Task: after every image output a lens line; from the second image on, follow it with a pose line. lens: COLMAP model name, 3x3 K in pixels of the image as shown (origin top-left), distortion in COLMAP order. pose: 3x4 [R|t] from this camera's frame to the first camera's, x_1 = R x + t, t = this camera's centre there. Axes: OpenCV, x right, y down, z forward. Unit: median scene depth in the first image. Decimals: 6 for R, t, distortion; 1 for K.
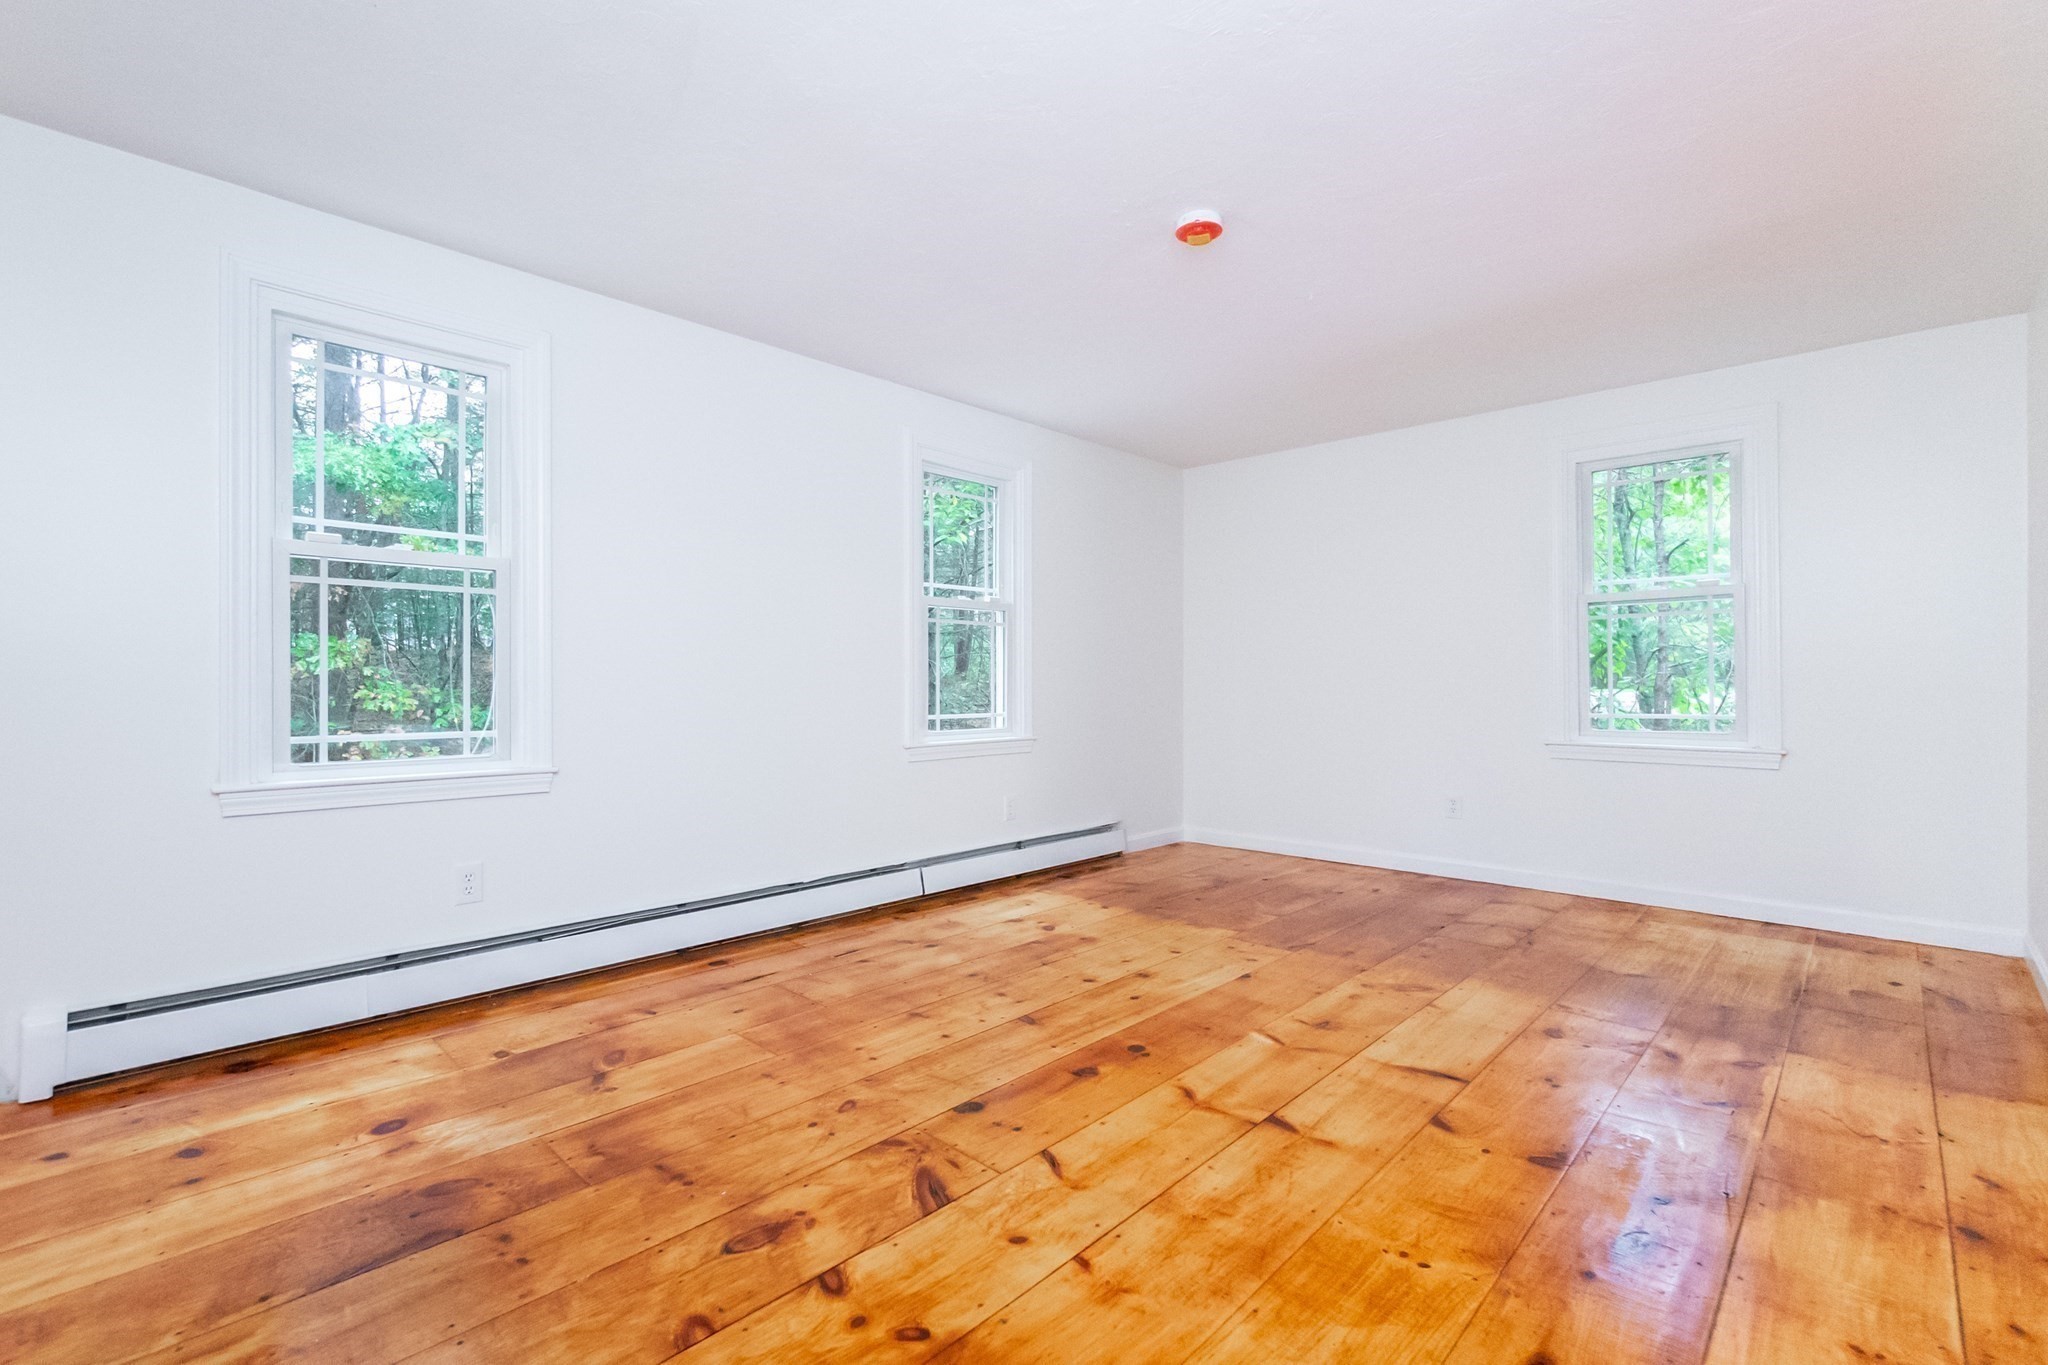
lens RADIAL K [[935.7, 0, 988.7], [0, 935.7, 685.4], [0, 0, 1]] dist [-0.002089, -0.000431]
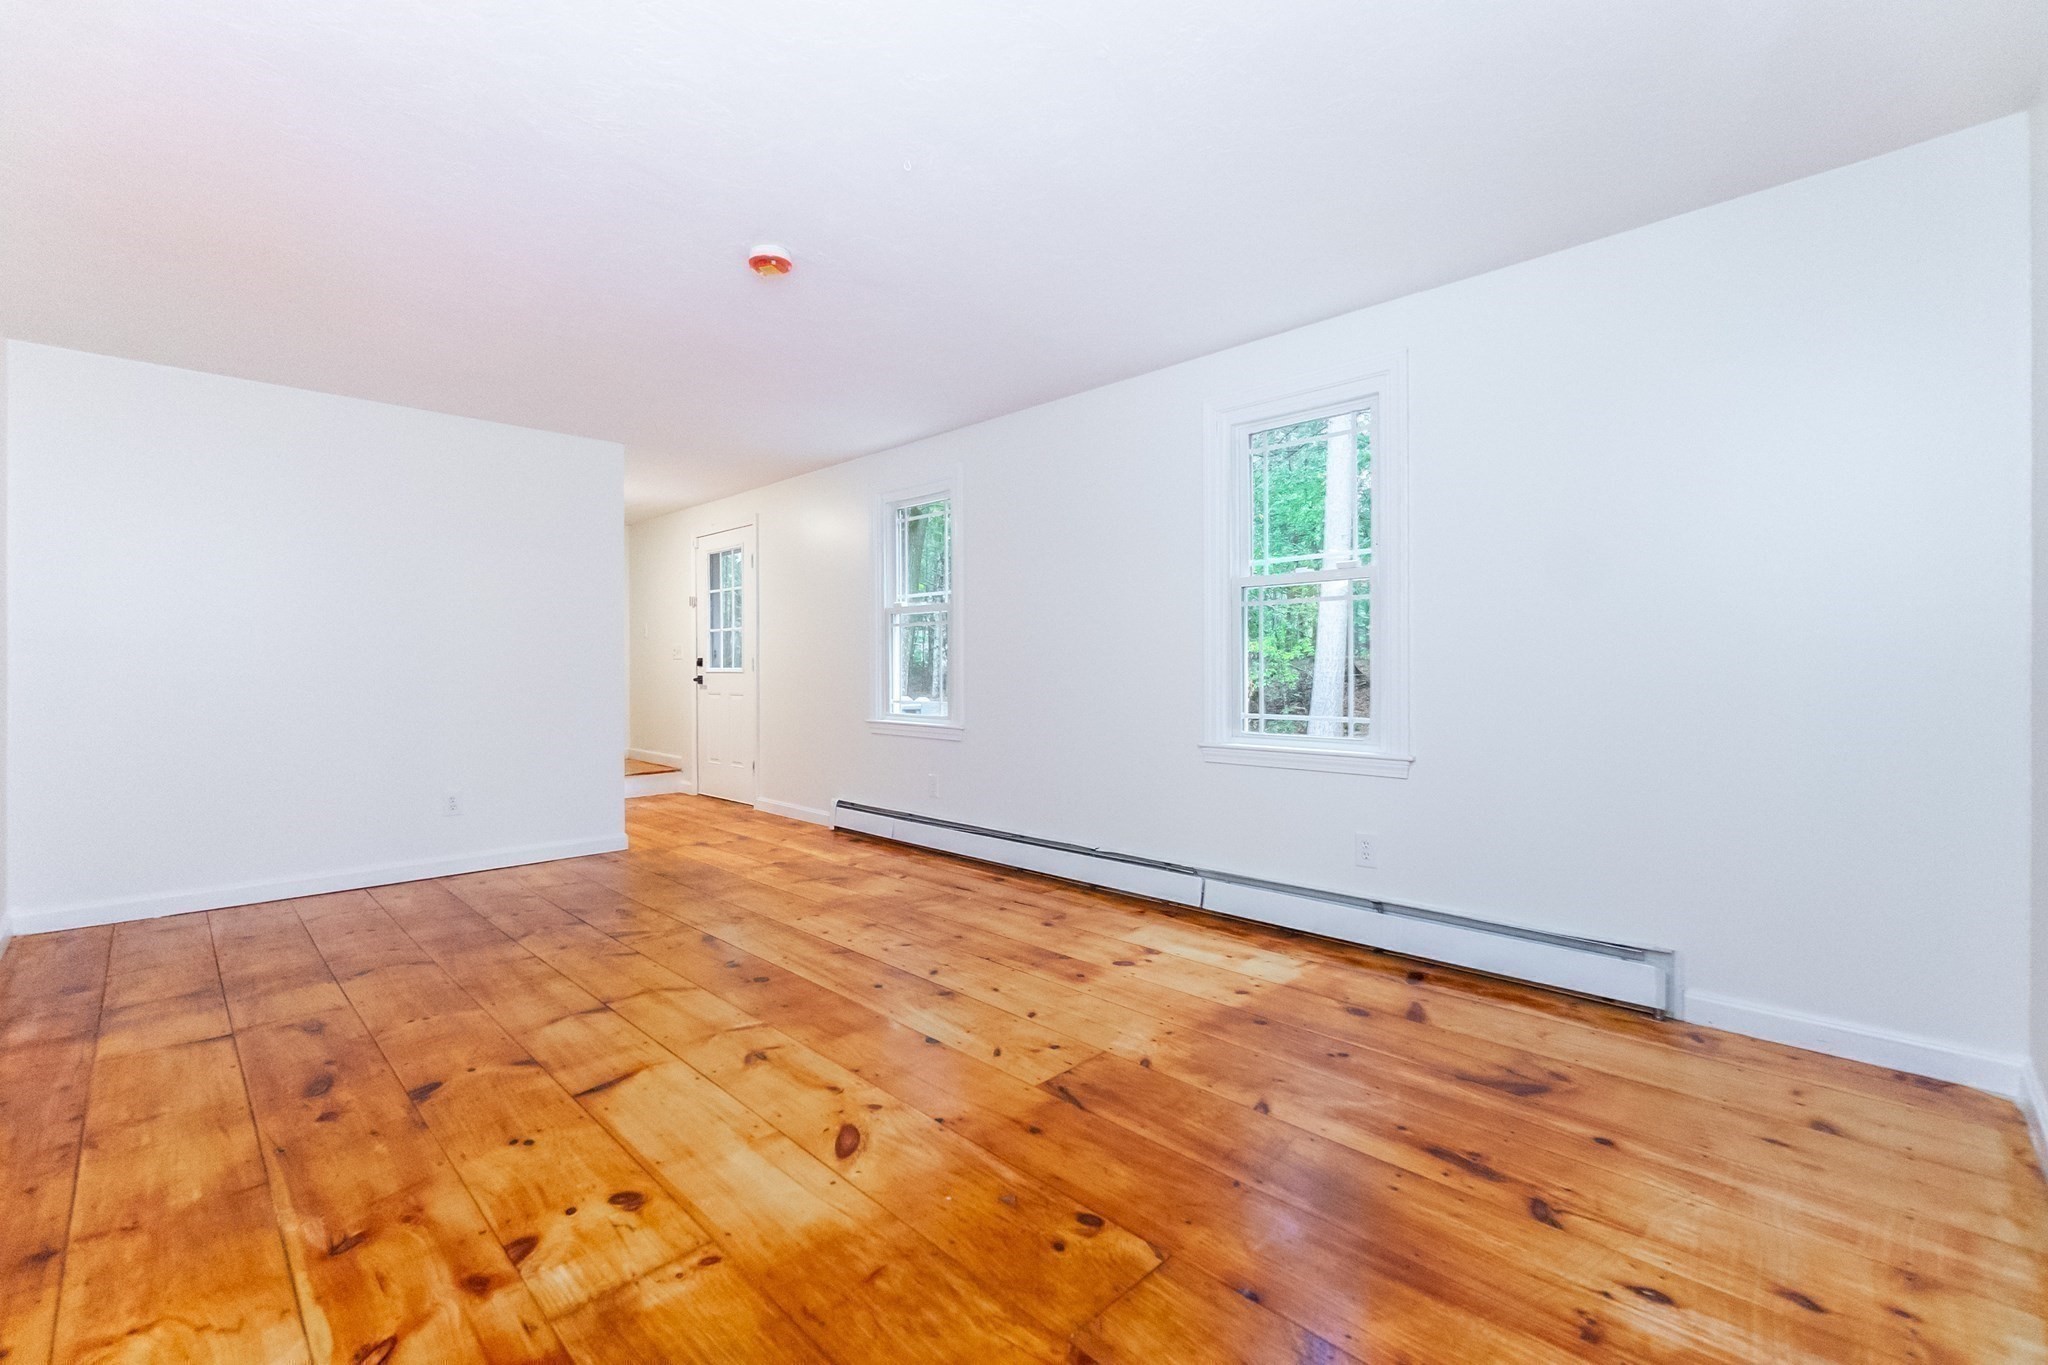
lens RADIAL K [[892.3, 0, 1018.9], [0, 892.3, 674.4], [0, 0, 1]] dist [-0.003244, 0.000477]
pose [[-0.032042, 0.004845, -0.999475, 1.262618], [-0.000691, 0.999988, 0.004870, -0.013703], [0.999486, 0.000847, -0.032038, 1.328051]]
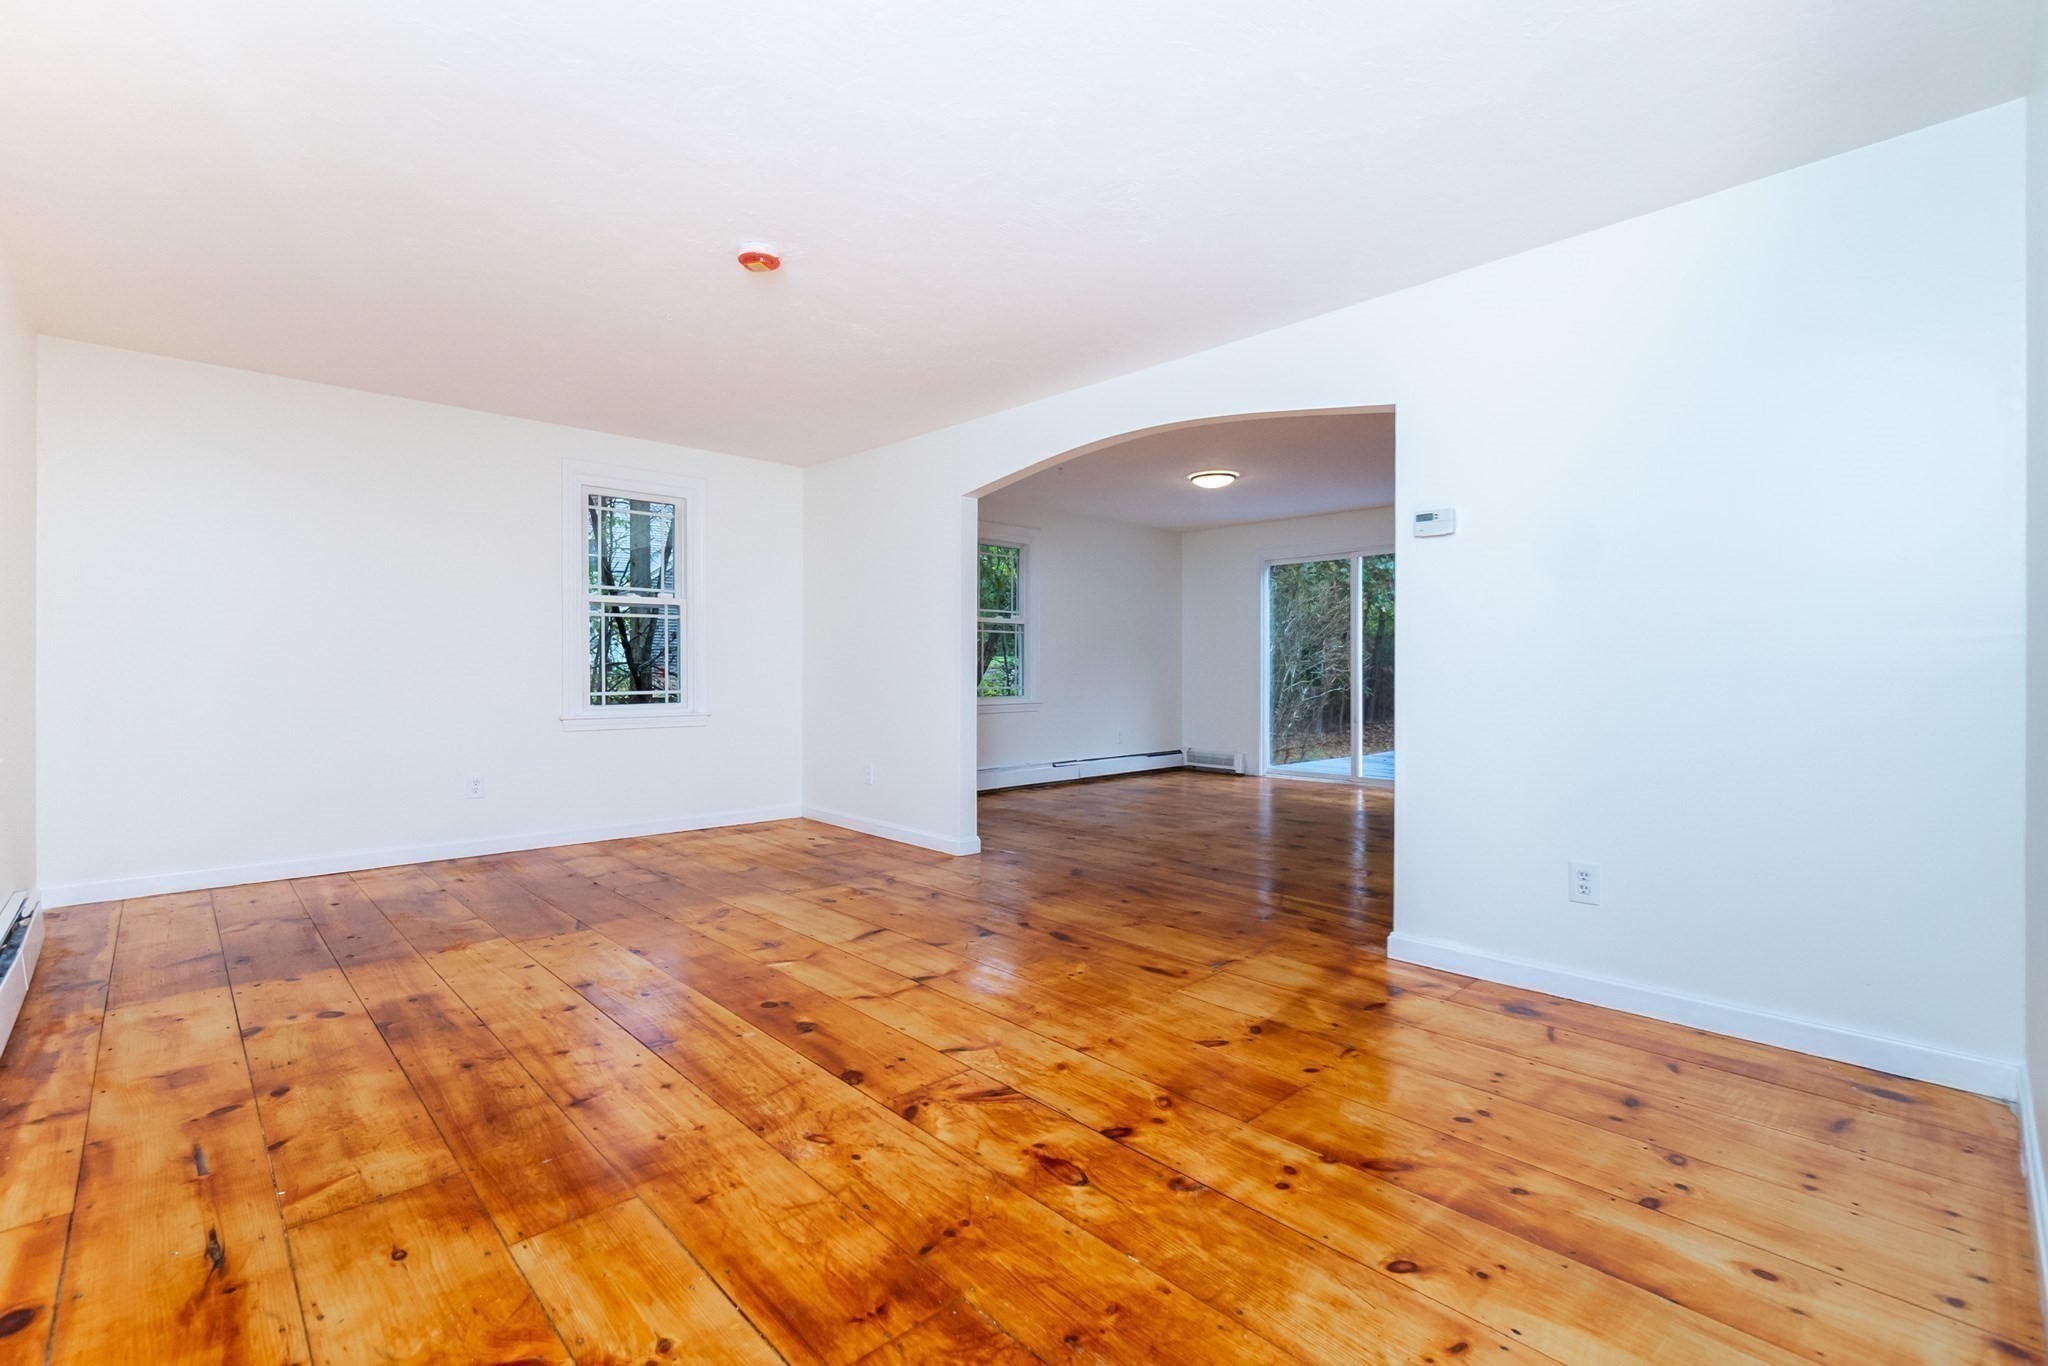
lens RADIAL K [[892.3, 0, 1018.9], [0, 892.3, 674.9], [0, 0, 1]] dist [-0.003244, 0.000477]
pose [[0.035836, -0.006553, 0.999336, -0.837266], [-0.000069, 0.999978, 0.006560, -0.001602], [-0.999358, -0.000304, 0.035835, 0.652659]]
